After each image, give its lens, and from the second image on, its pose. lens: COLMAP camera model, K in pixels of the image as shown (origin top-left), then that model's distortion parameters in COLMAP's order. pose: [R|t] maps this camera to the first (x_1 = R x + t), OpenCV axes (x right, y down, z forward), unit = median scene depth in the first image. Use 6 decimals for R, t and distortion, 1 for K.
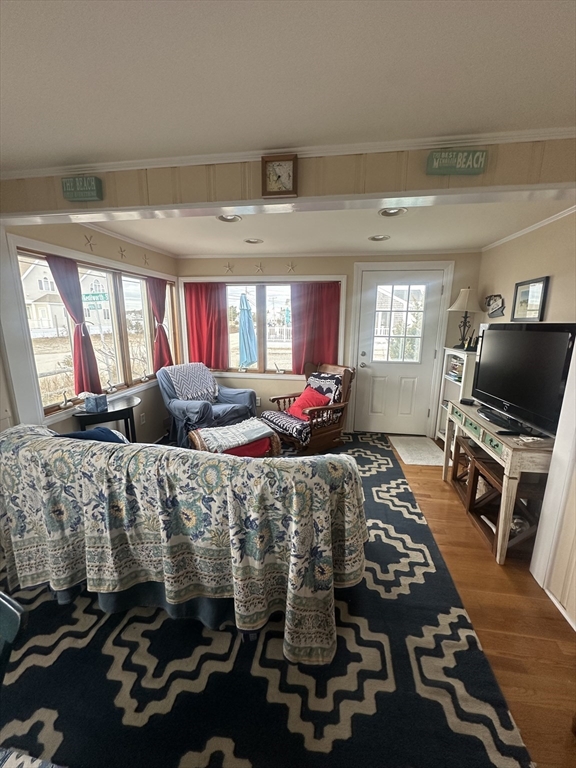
lens RADIAL K [[306.8, 0, 291.7], [0, 306.8, 382.7], [0, 0, 1]] dist [0.024775, 0.000060]
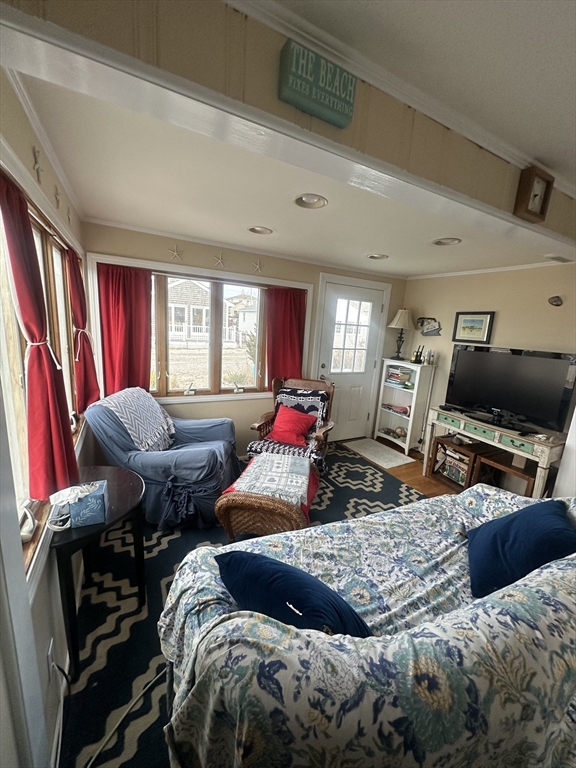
lens RADIAL K [[306.0, 0, 288.0], [0, 306.0, 384.0], [0, 0, 1]] dist [-0.001476, 0.000018]
pose [[0.807478, -0.073232, 0.585334, -0.461273], [0.061456, 0.997308, 0.039996, -0.086995], [-0.586687, 0.003676, 0.809805, 0.289993]]
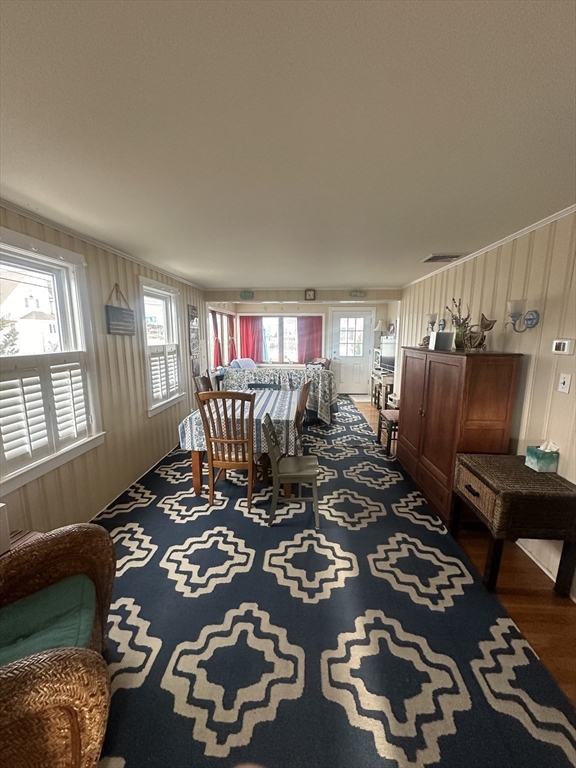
lens RADIAL K [[306.0, 0, 288.0], [0, 306.0, 384.0], [0, 0, 1]] dist [-0.001476, 0.000018]
pose [[0.996558, -0.016736, 0.081189, -0.236918], [0.020165, 0.998931, -0.041596, 0.192014], [-0.080406, 0.043090, 0.995830, -0.960562]]
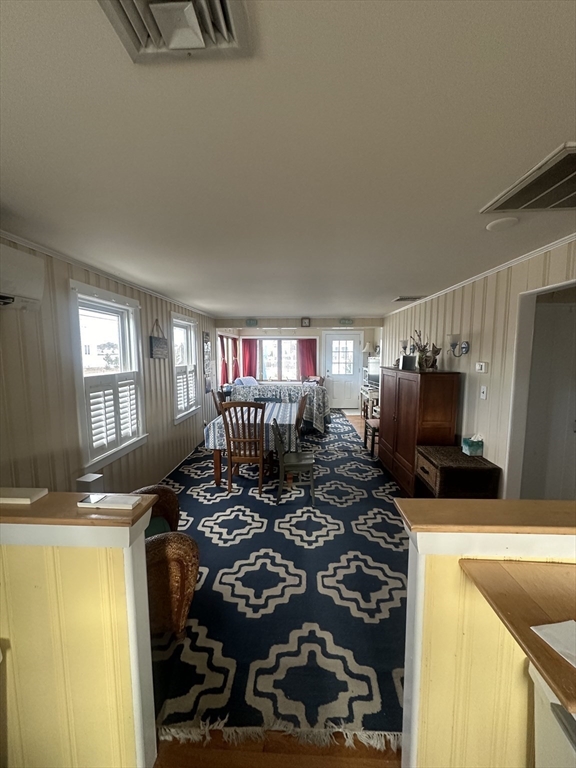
lens RADIAL K [[306.0, 0, 288.0], [0, 306.0, 384.0], [0, 0, 1]] dist [-0.001476, 0.000018]
pose [[0.995062, -0.016265, 0.097918, -0.275871], [0.026160, 0.994580, -0.100628, 0.220027], [-0.095751, 0.102692, 0.990094, -1.173042]]
